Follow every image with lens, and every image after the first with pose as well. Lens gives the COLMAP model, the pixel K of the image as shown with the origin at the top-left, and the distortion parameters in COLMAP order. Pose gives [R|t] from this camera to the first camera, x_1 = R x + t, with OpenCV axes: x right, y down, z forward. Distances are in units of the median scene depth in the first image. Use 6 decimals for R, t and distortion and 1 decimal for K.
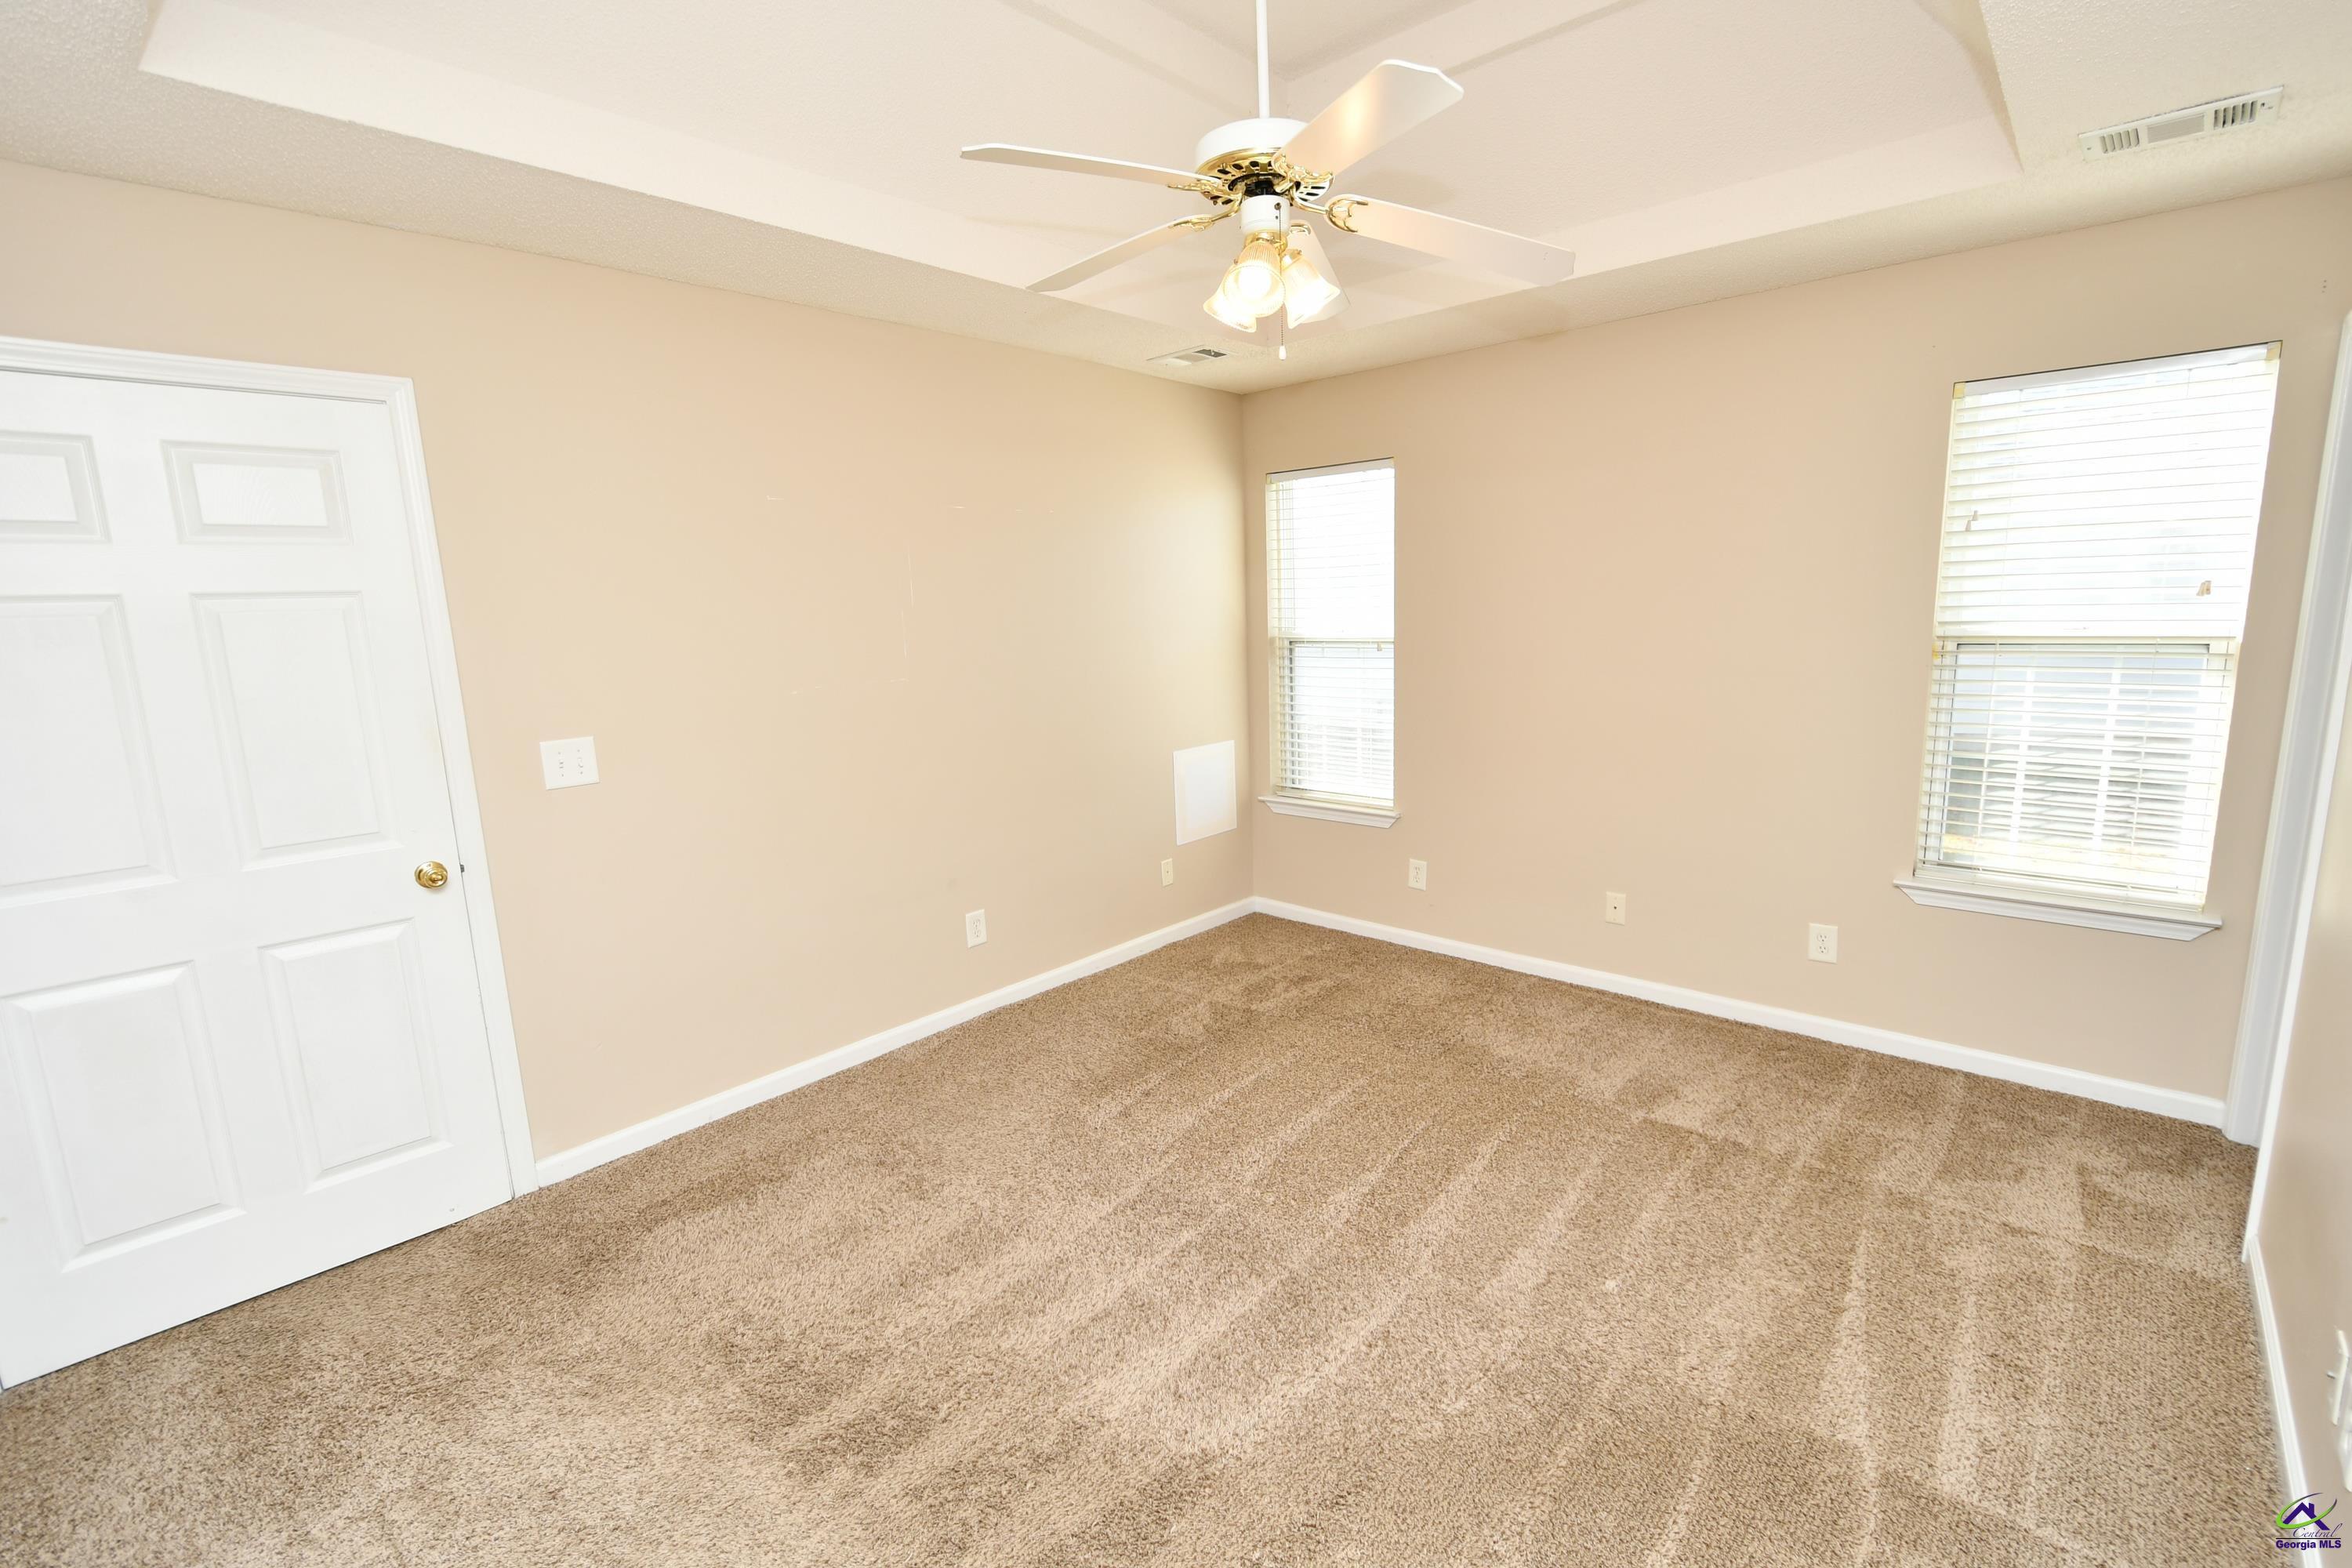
lens RADIAL K [[1028.3, 0, 1191.4], [0, 1028.3, 788.4], [0, 0, 1]] dist [-0.002150, -0.000714]
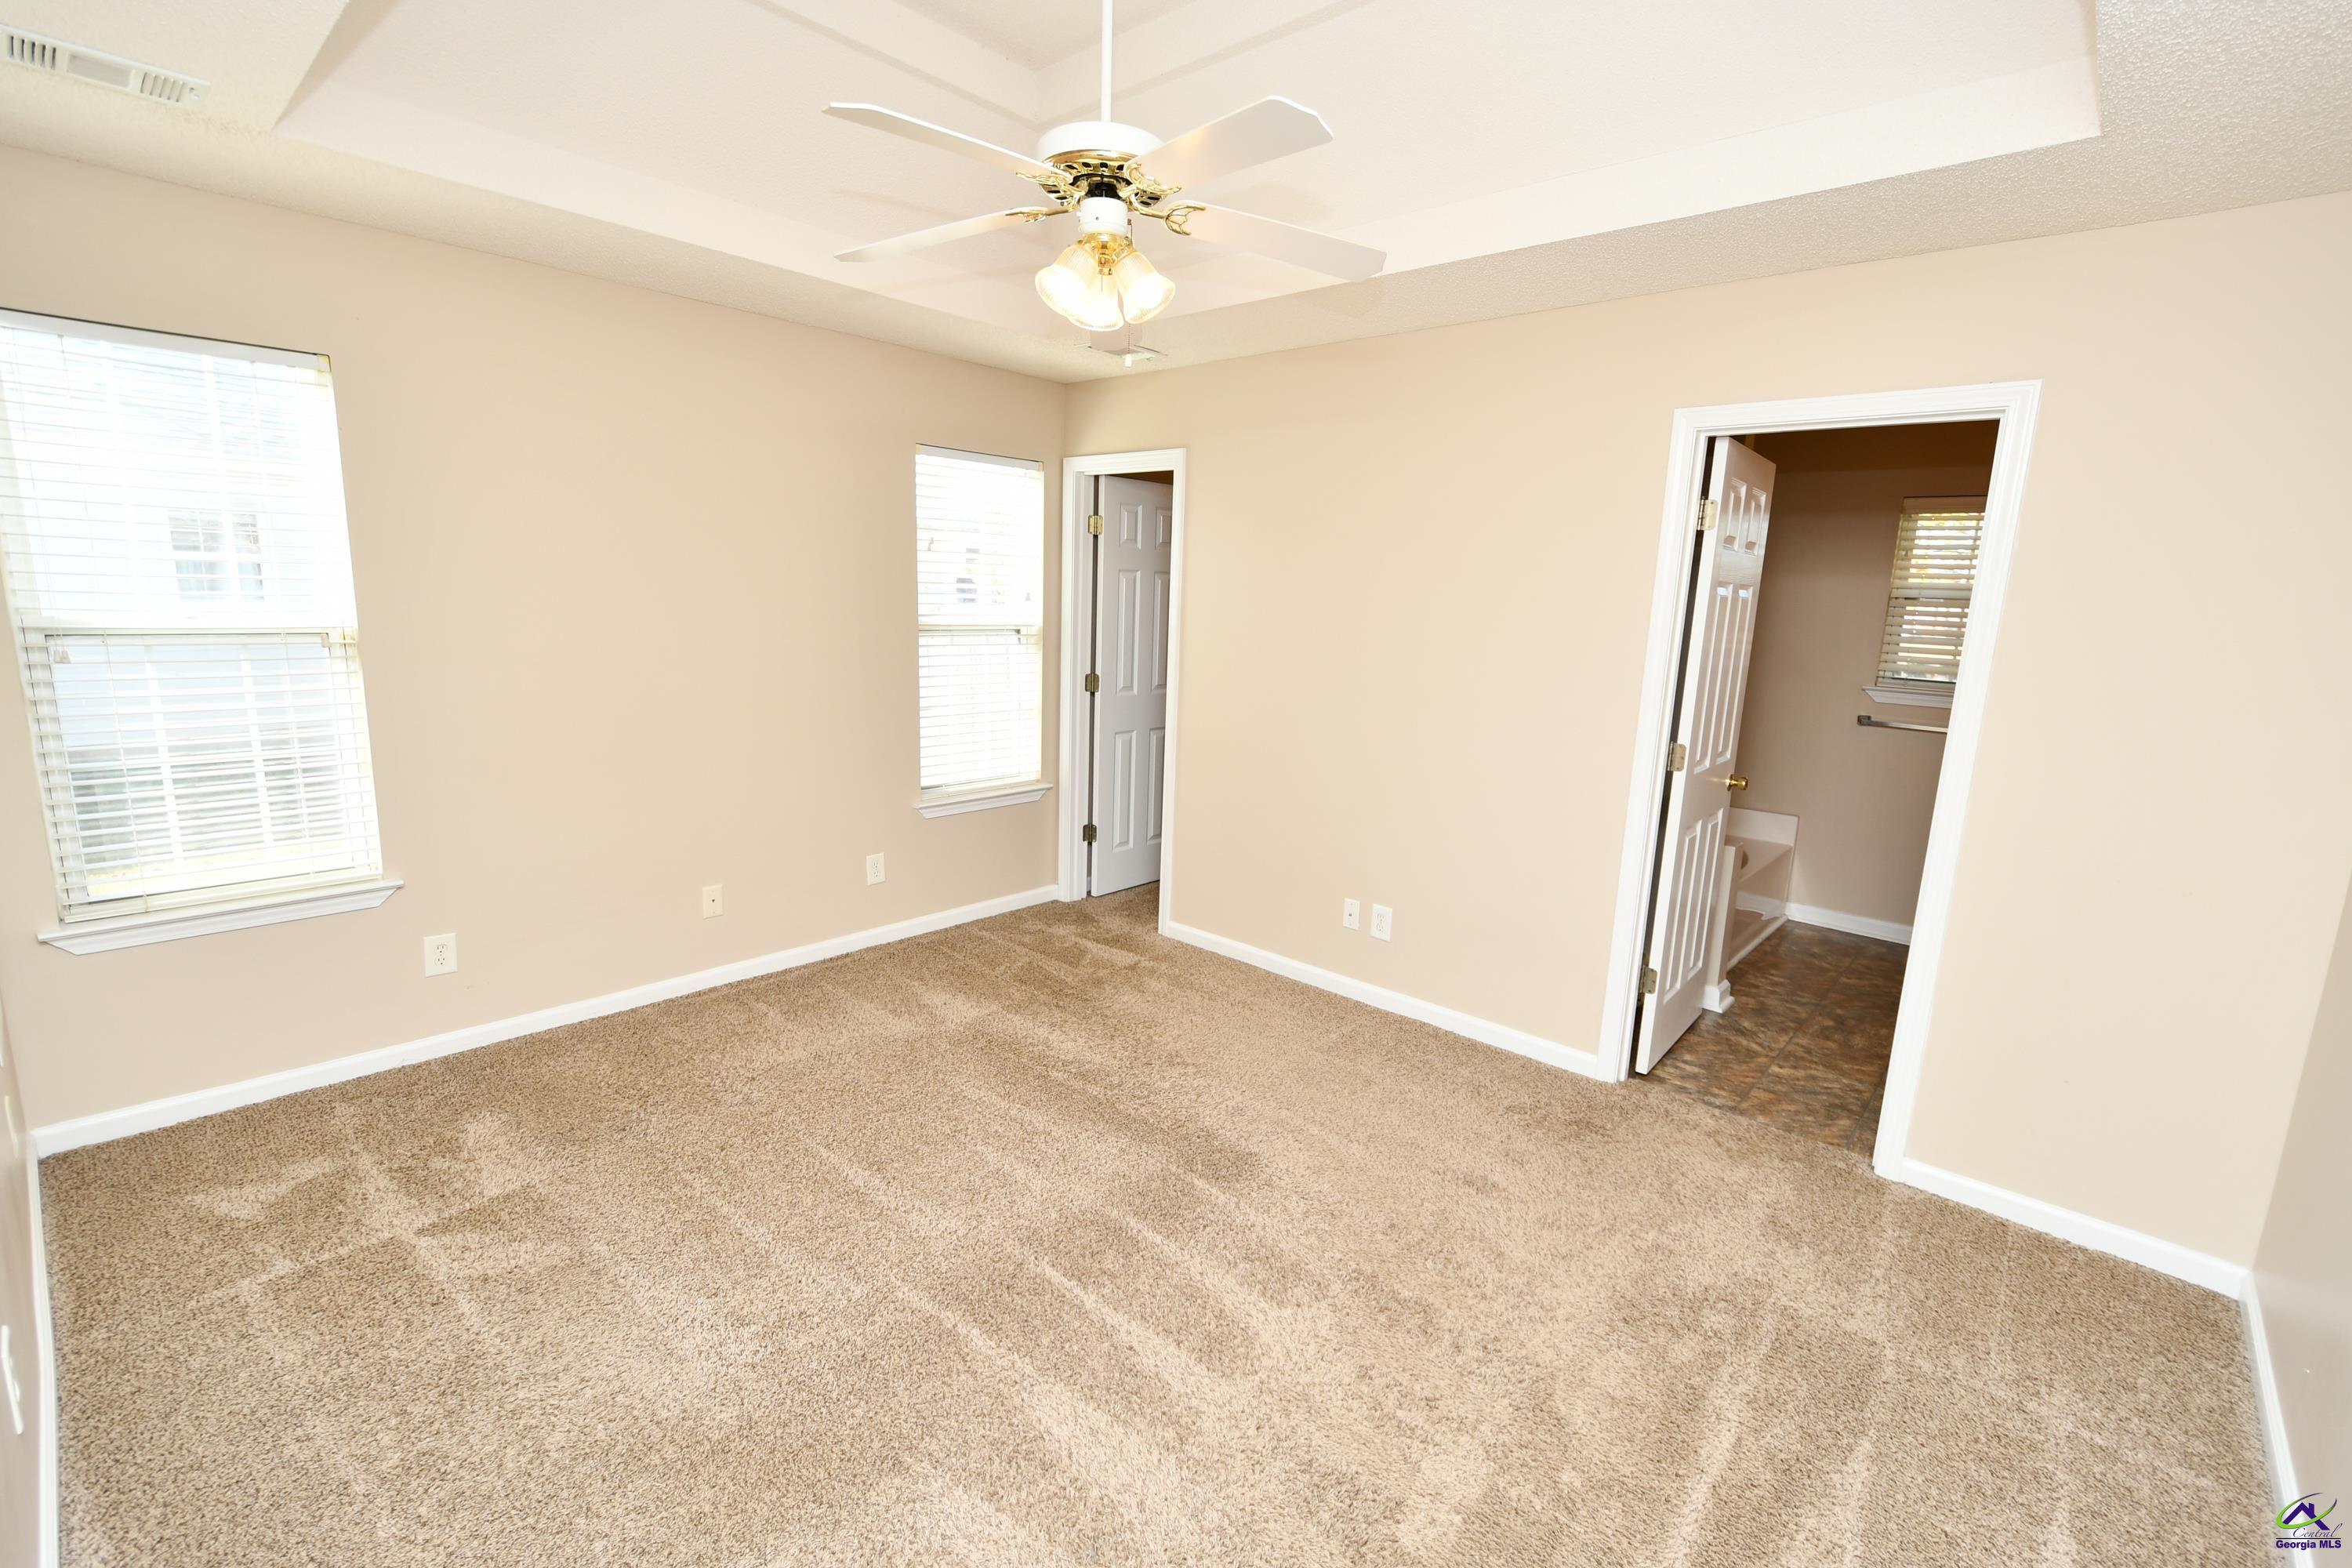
lens RADIAL K [[1034.7, 0, 1192.3], [0, 1034.7, 781.8], [0, 0, 1]] dist [0.014794, -0.015446]
pose [[0.005194, -0.148480, 0.988902, -0.490322], [0.148945, 0.977999, 0.146060, -0.064095], [-0.988832, 0.146533, 0.027195, 0.448464]]
